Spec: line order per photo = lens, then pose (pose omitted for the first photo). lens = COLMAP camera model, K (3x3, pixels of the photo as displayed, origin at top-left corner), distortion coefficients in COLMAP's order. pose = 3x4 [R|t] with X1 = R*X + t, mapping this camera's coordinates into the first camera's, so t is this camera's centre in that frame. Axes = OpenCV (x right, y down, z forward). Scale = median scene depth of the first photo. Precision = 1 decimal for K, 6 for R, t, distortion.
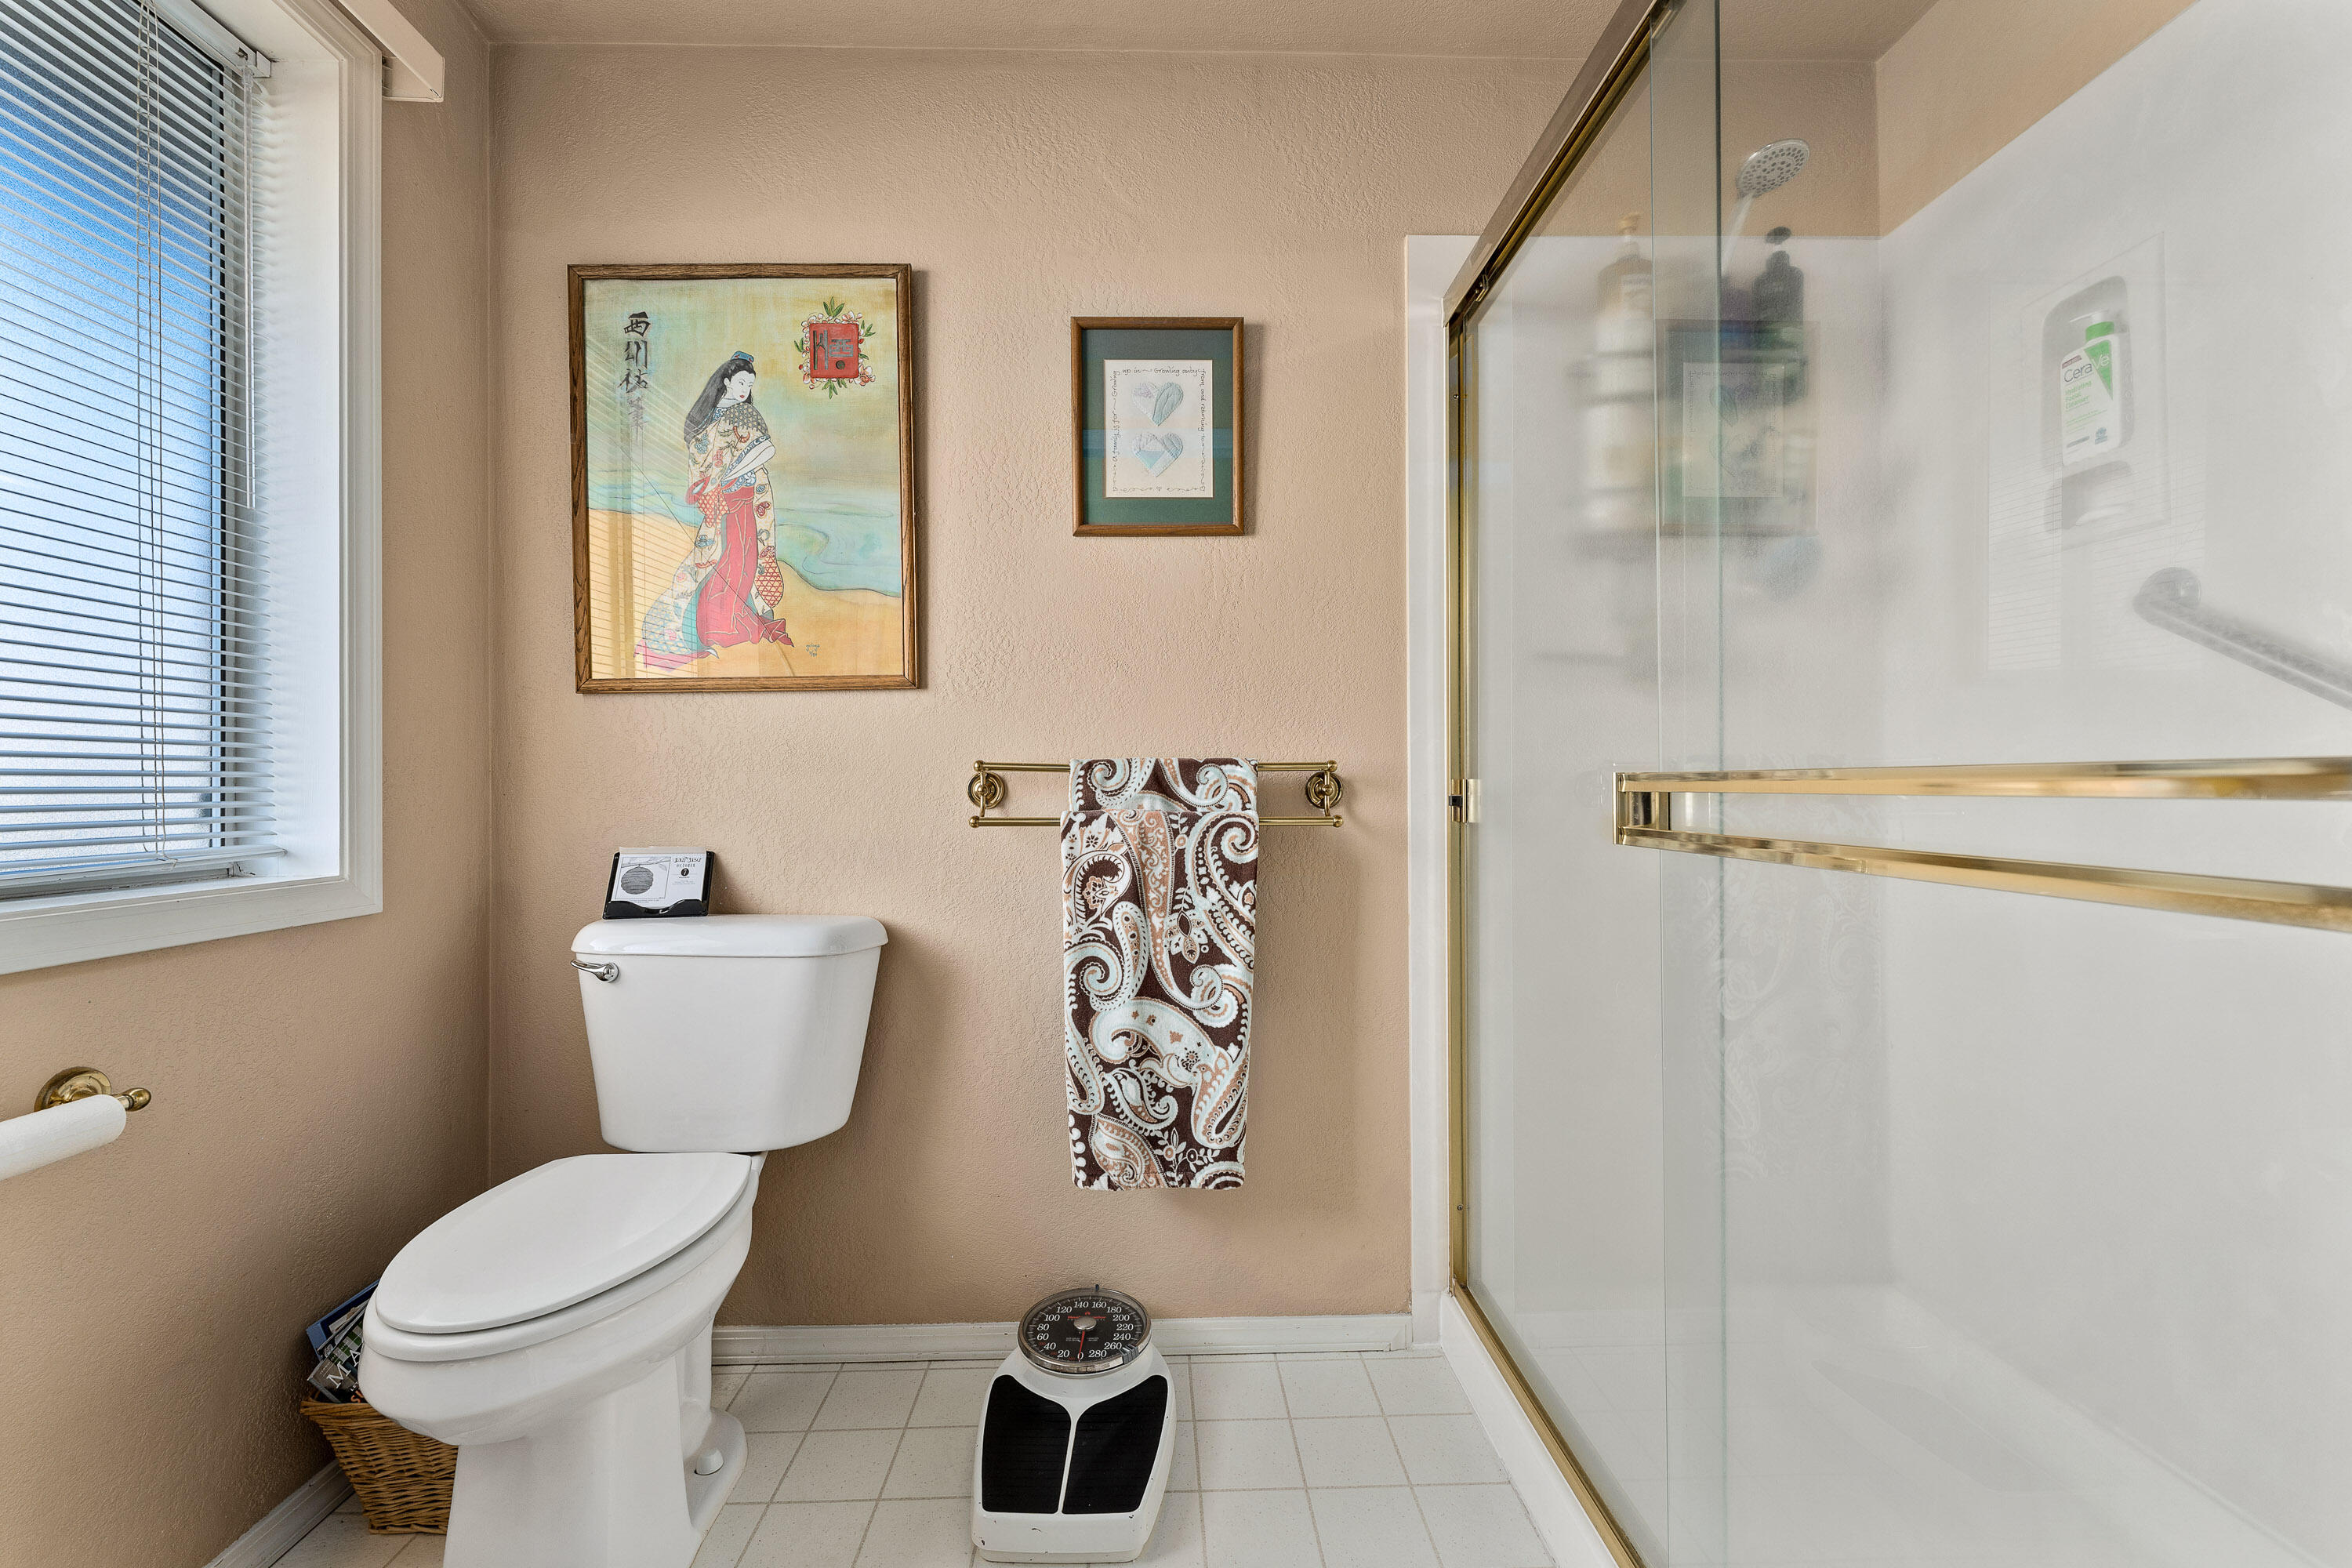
lens RADIAL K [[962.4, 0, 1176.0], [0, 962.4, 784.0], [0, 0, 1]] dist [0.000205, -0.000005]
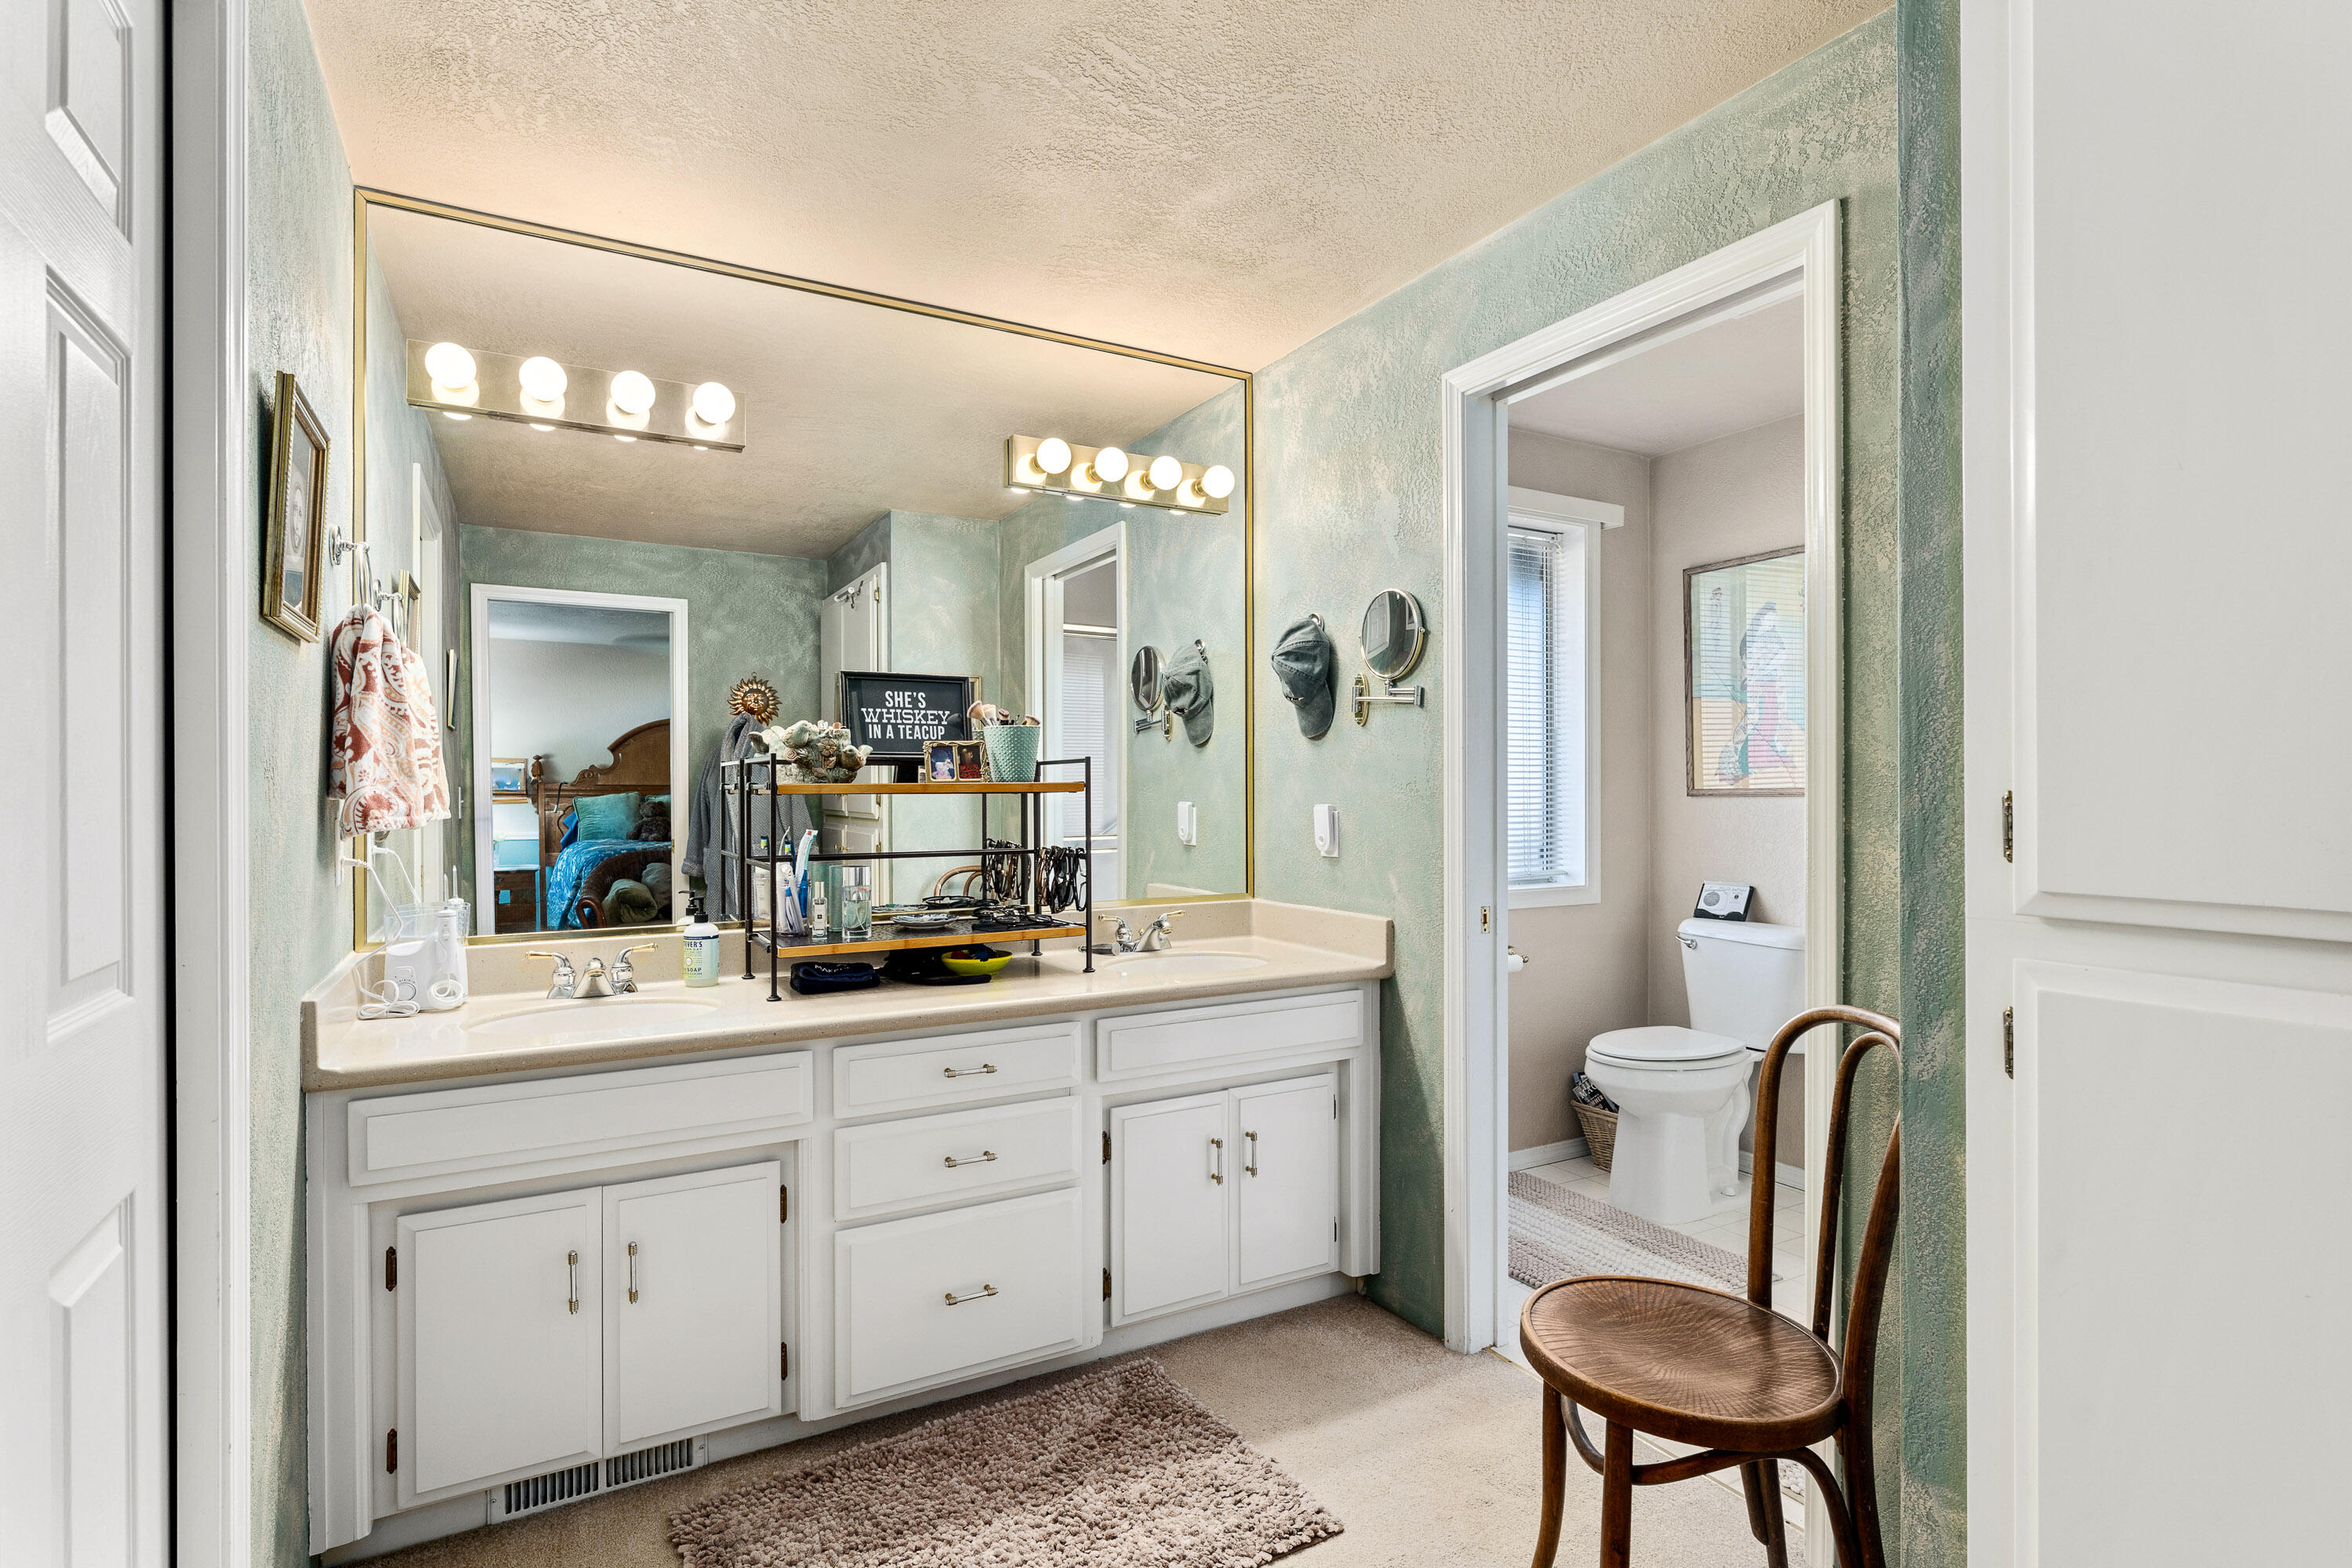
lens RADIAL K [[1162.5, 0, 1176.0], [0, 1162.5, 784.0], [0, 0, 1]] dist [0.031714, 0.000019]
pose [[0.466694, -0.002255, -0.884416, 0.985007], [0.002736, 0.999996, -0.001106, -0.126135], [0.884414, -0.001903, 0.466699, -1.003315]]
